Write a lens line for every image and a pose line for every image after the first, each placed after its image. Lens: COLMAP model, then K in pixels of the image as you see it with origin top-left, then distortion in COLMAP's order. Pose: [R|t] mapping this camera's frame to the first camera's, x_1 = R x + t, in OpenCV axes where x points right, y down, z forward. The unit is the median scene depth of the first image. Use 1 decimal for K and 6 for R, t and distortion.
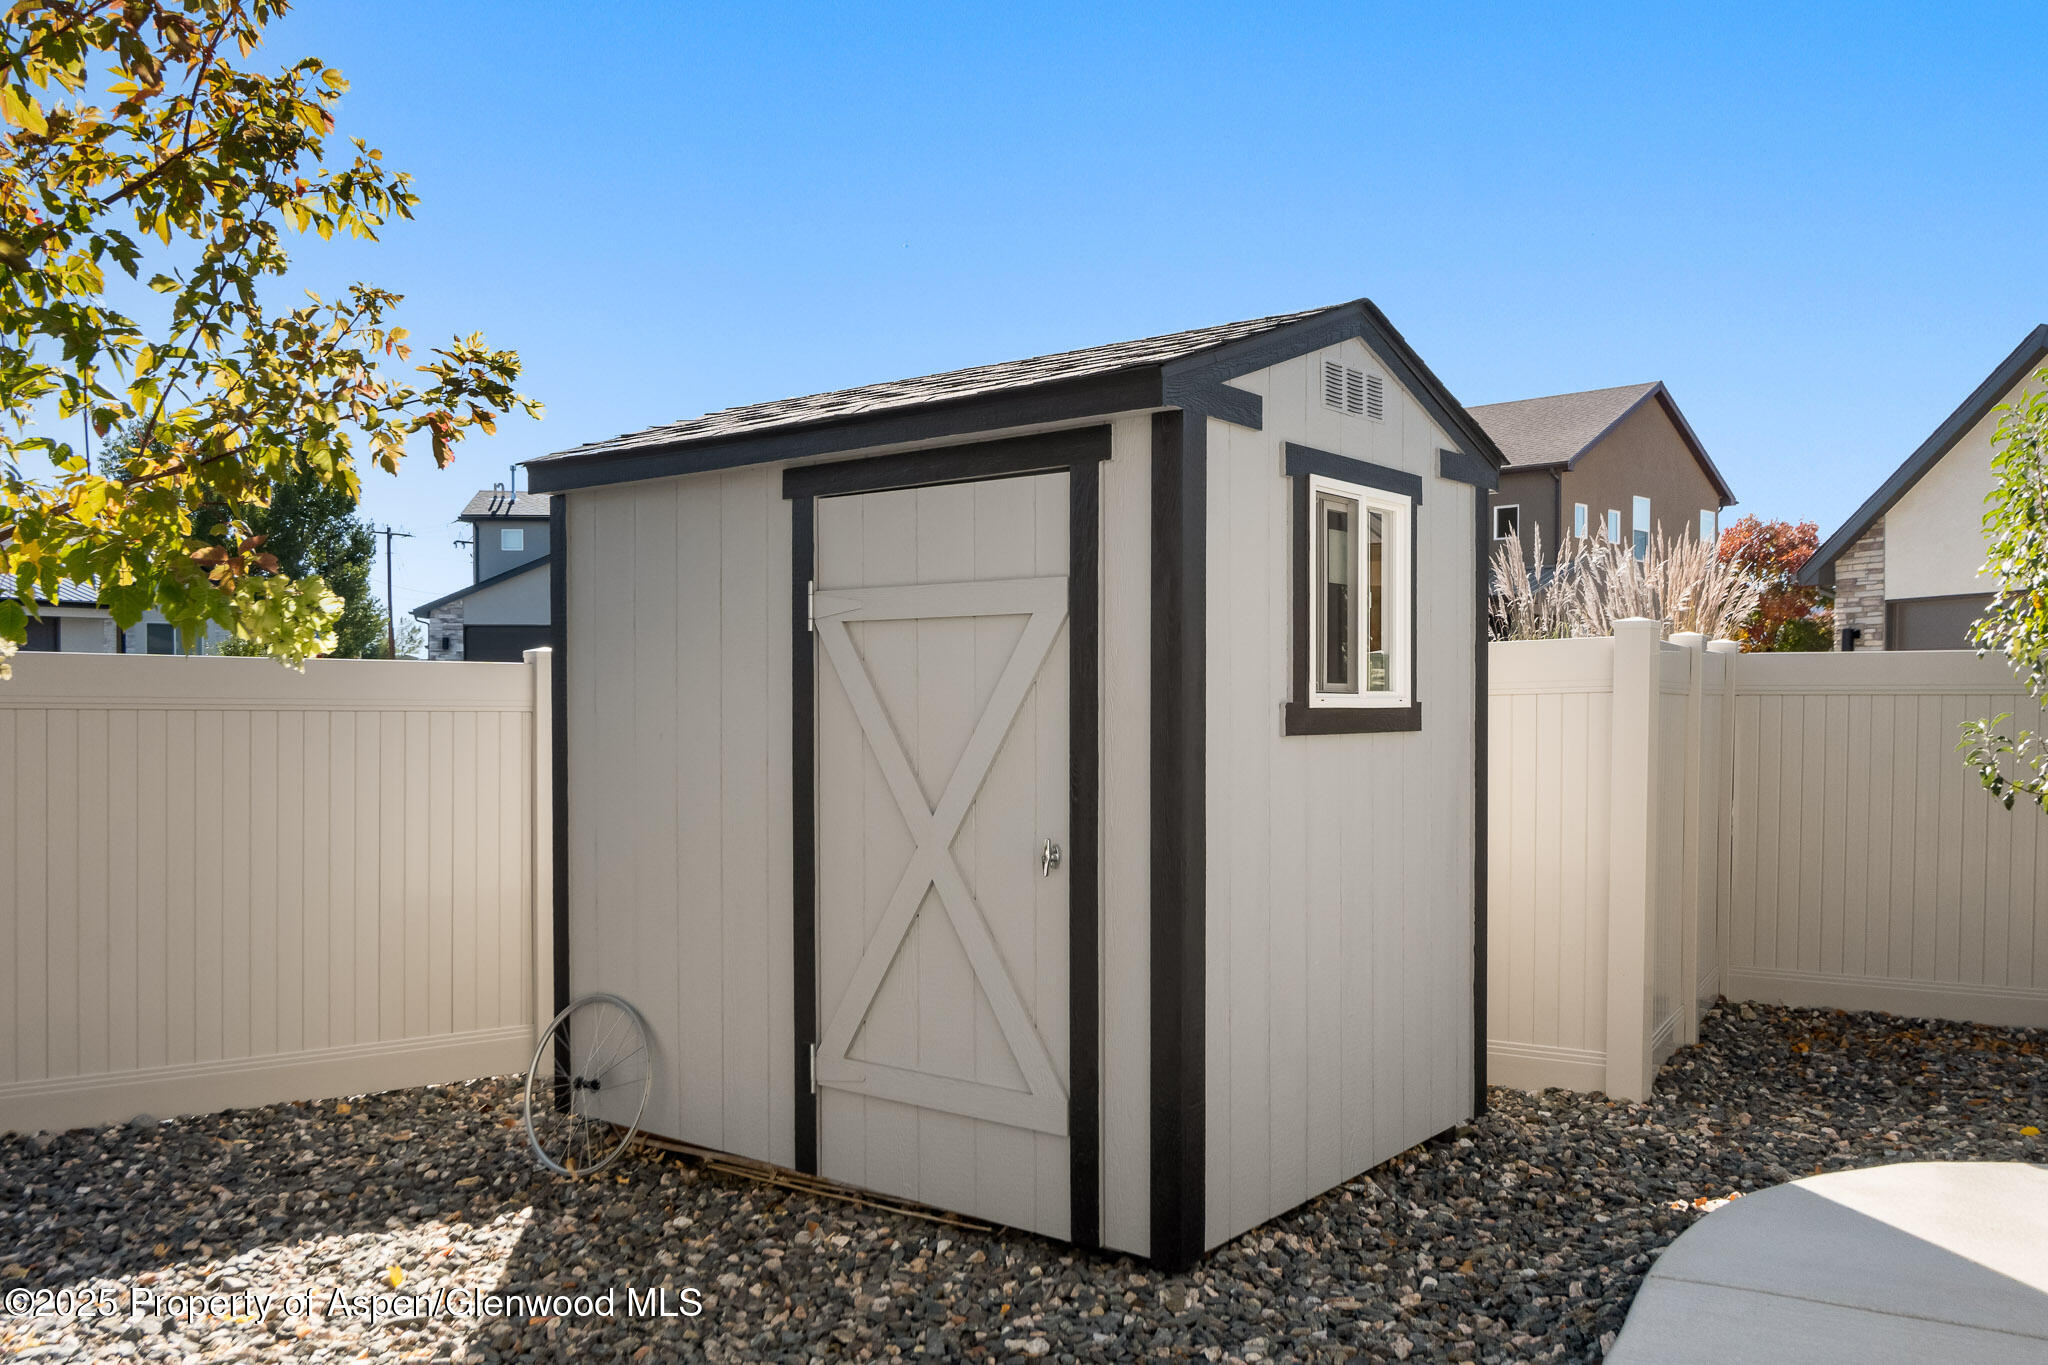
lens RADIAL K [[1614.7, 0, 1025.8], [0, 1614.7, 683.4], [0, 0, 1]] dist [0.002535, -0.000333]
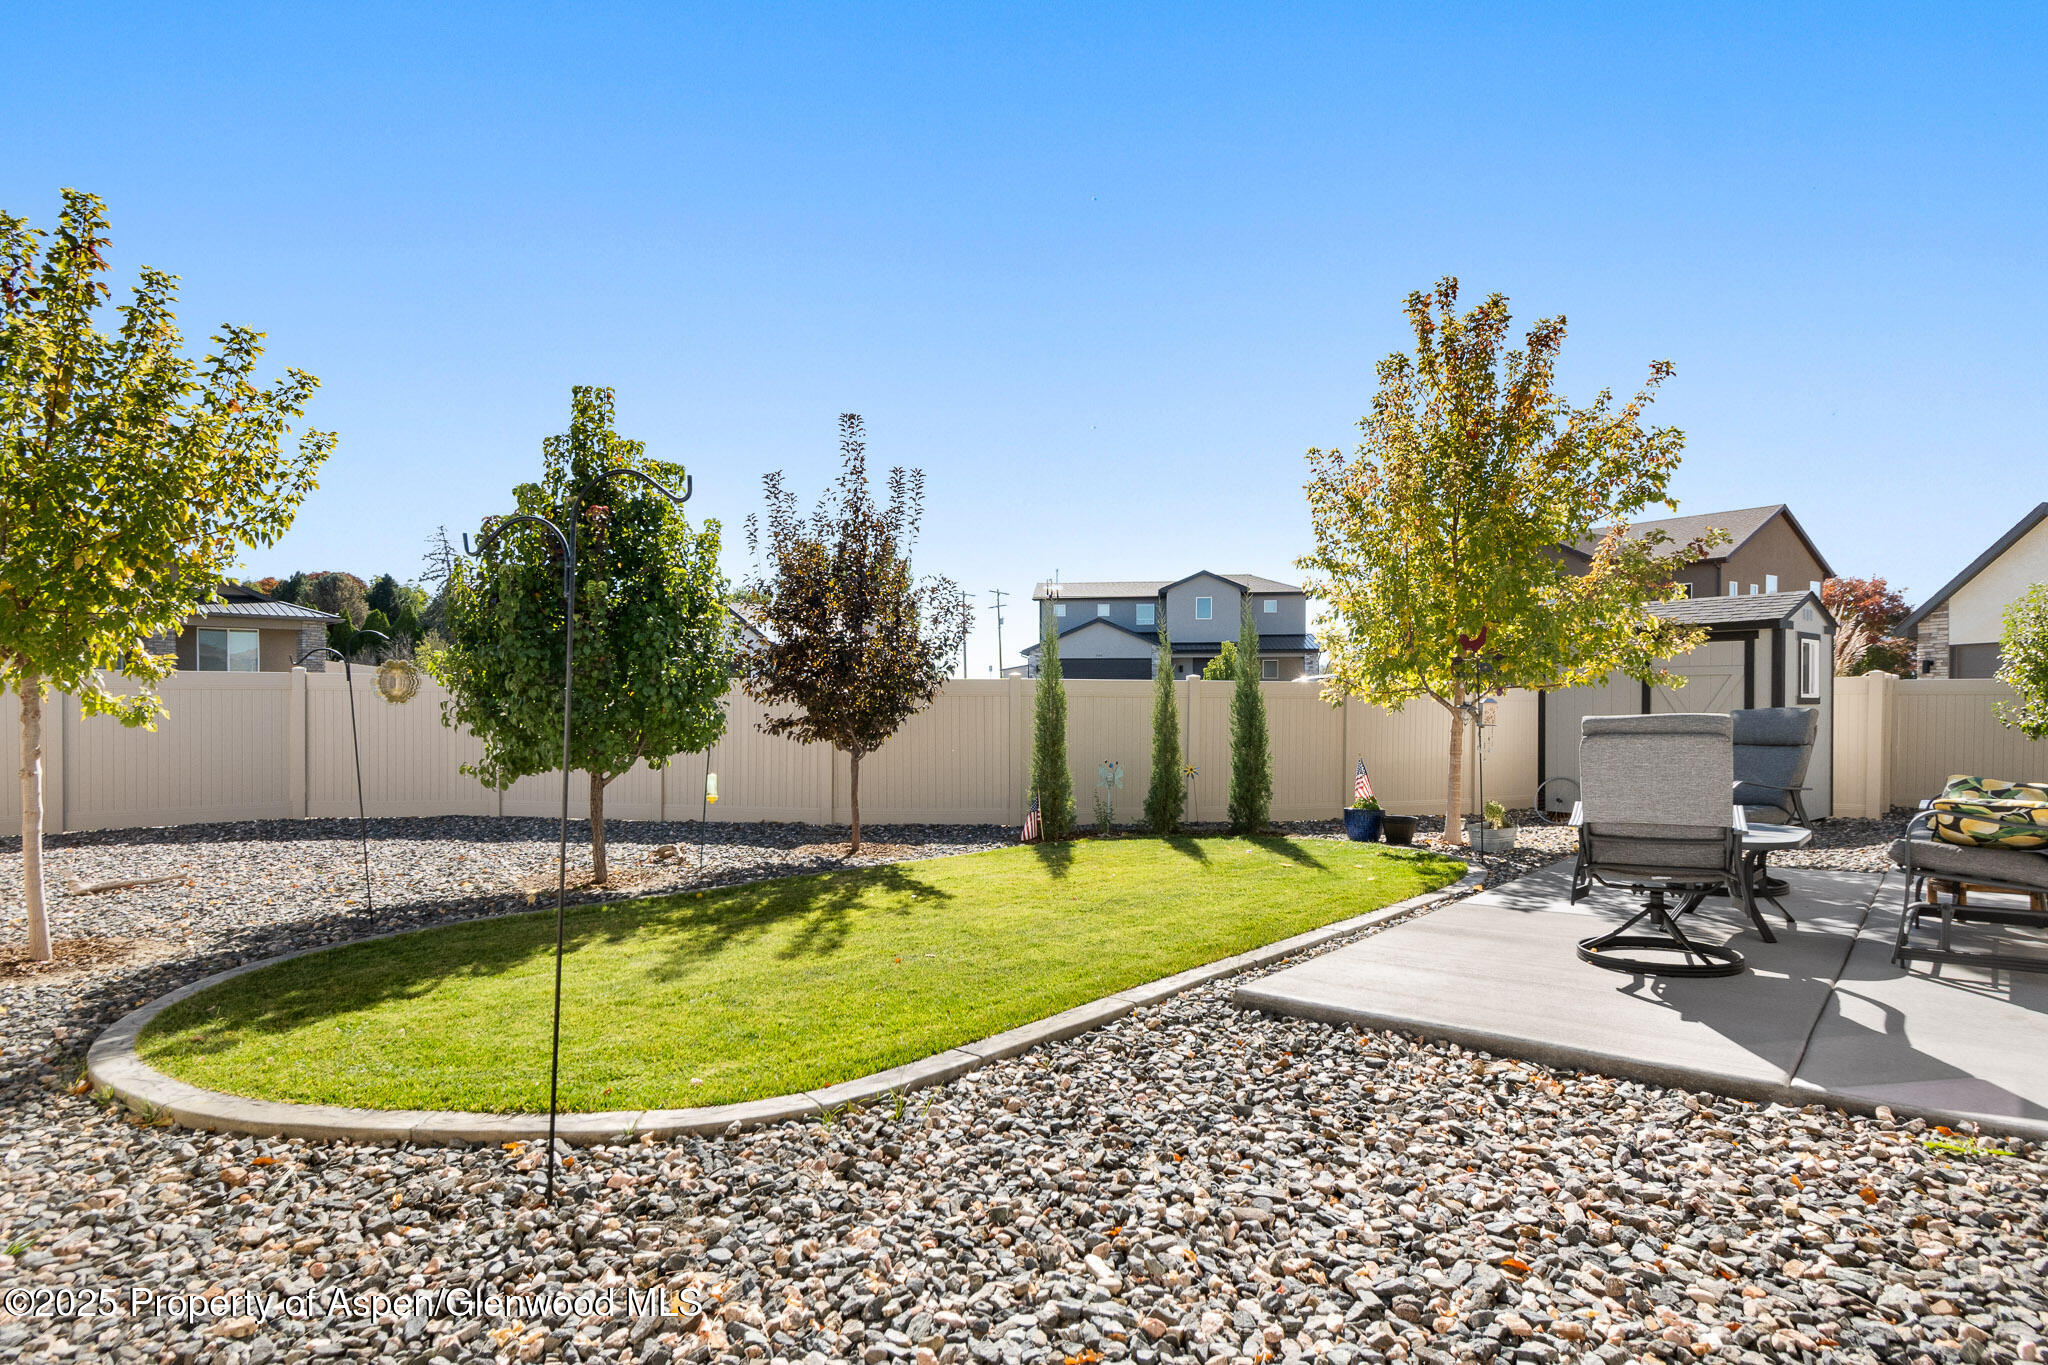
lens RADIAL K [[1089.2, 0, 1021.0], [0, 1089.2, 692.2], [0, 0, 1]] dist [-0.011844, 0.003364]
pose [[0.977482, -0.001150, -0.211015, -0.242215], [0.001411, 0.999998, 0.001087, -0.000462], [0.211014, -0.001361, 0.977482, -0.428749]]
